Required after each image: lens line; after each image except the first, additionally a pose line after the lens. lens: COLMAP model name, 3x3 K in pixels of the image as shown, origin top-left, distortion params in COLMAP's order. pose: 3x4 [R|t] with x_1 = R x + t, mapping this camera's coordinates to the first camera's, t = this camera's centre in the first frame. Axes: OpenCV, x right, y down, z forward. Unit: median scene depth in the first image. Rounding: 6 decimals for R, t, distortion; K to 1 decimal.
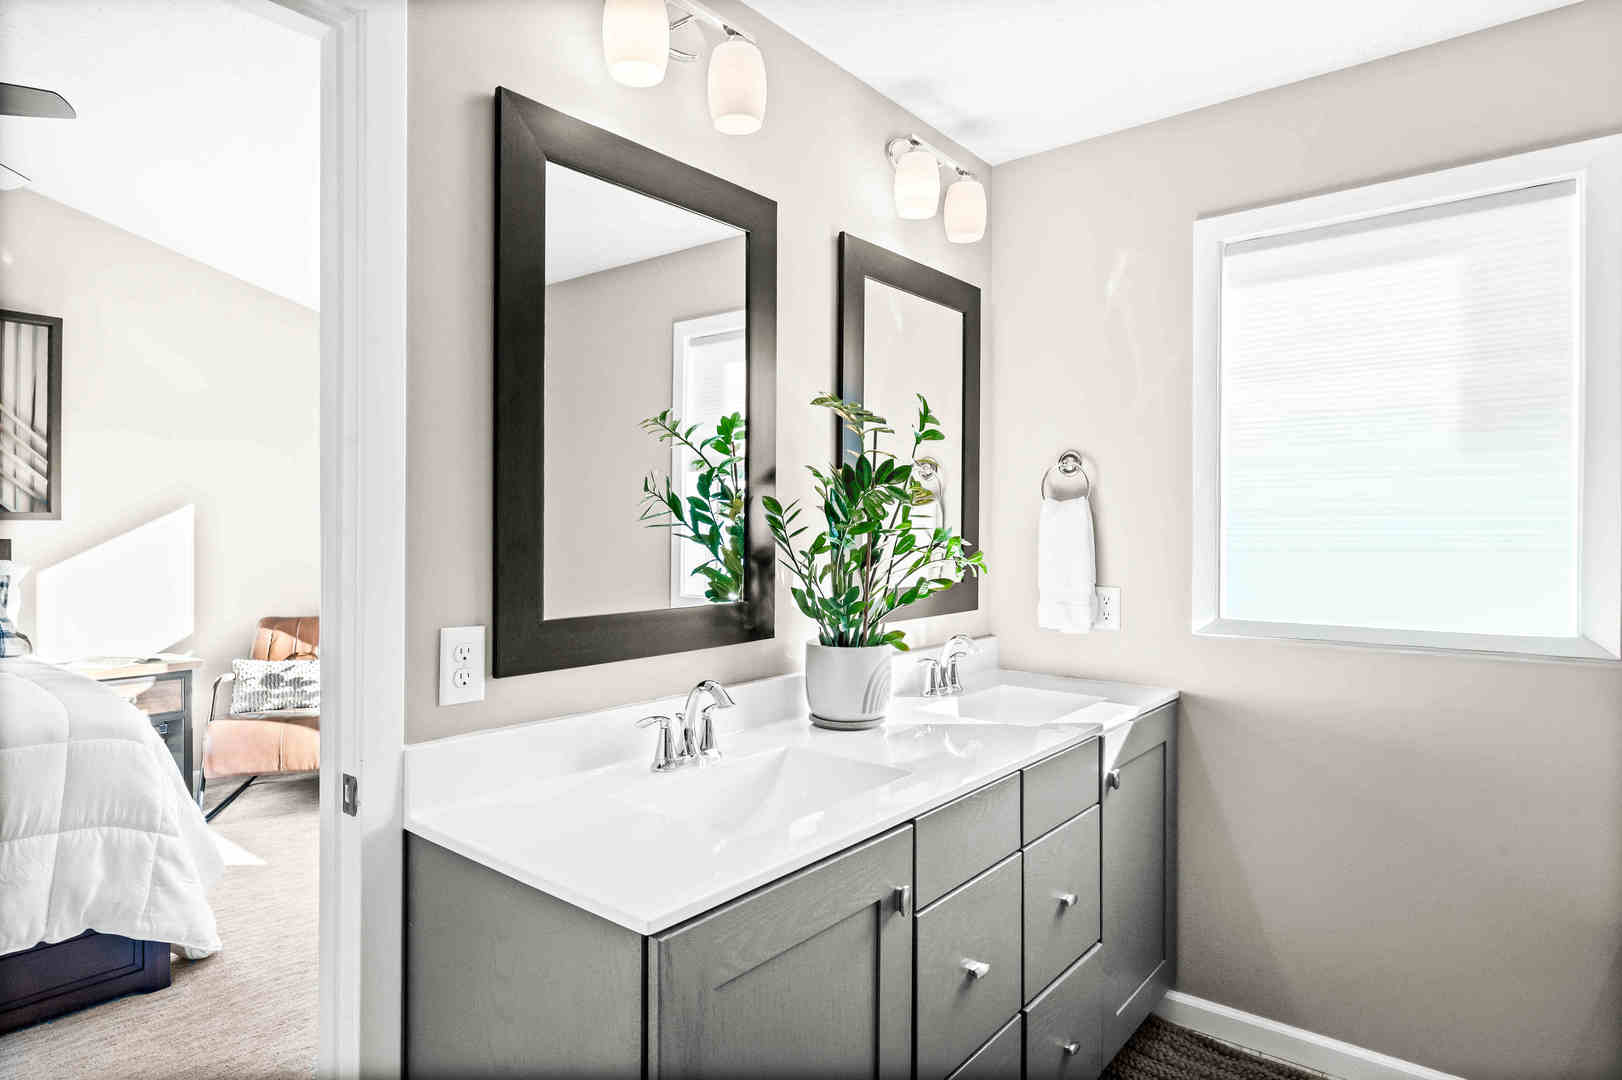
lens RADIAL K [[951.1, 0, 816.3], [0, 951.1, 537.0], [0, 0, 1]] dist [-0.001317, 0.004943]
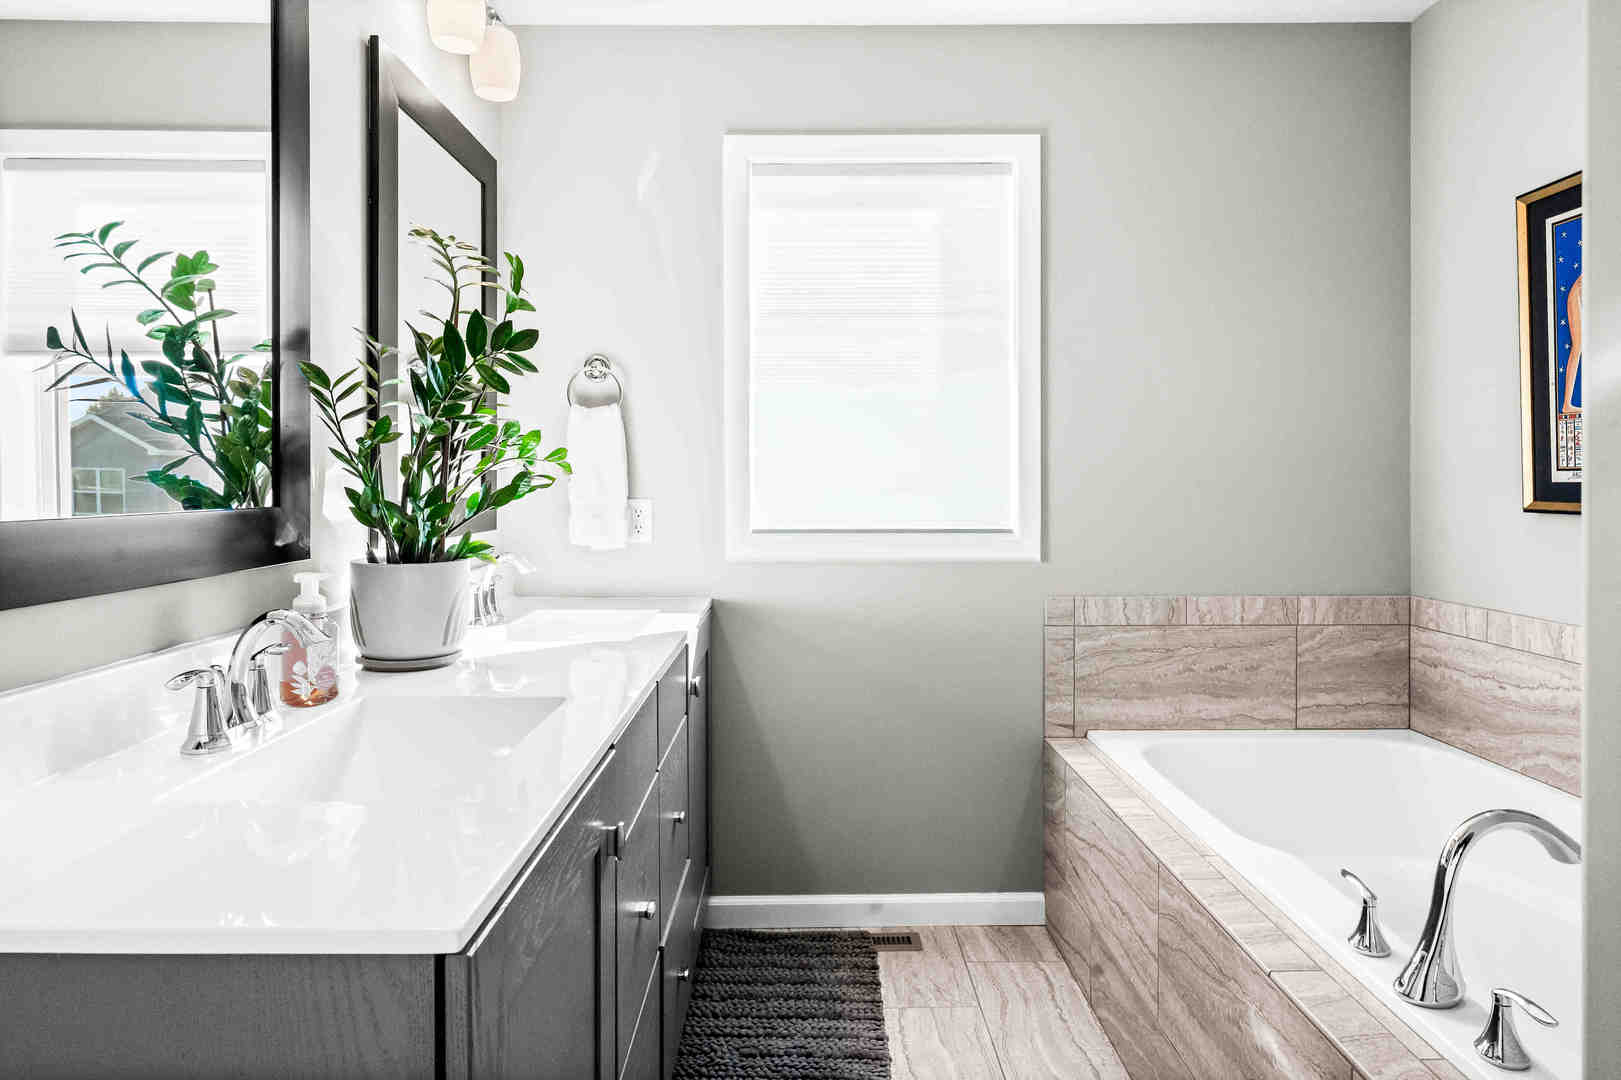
lens RADIAL K [[950.5, 0, 866.1], [0, 950.5, 490.0], [0, 0, 1]] dist [-0.001317, 0.004943]
pose [[0.764020, -0.014089, 0.645039, -0.179460], [0.010586, 0.999901, 0.009301, 0.048436], [-0.645106, -0.000278, 0.764093, 0.154263]]
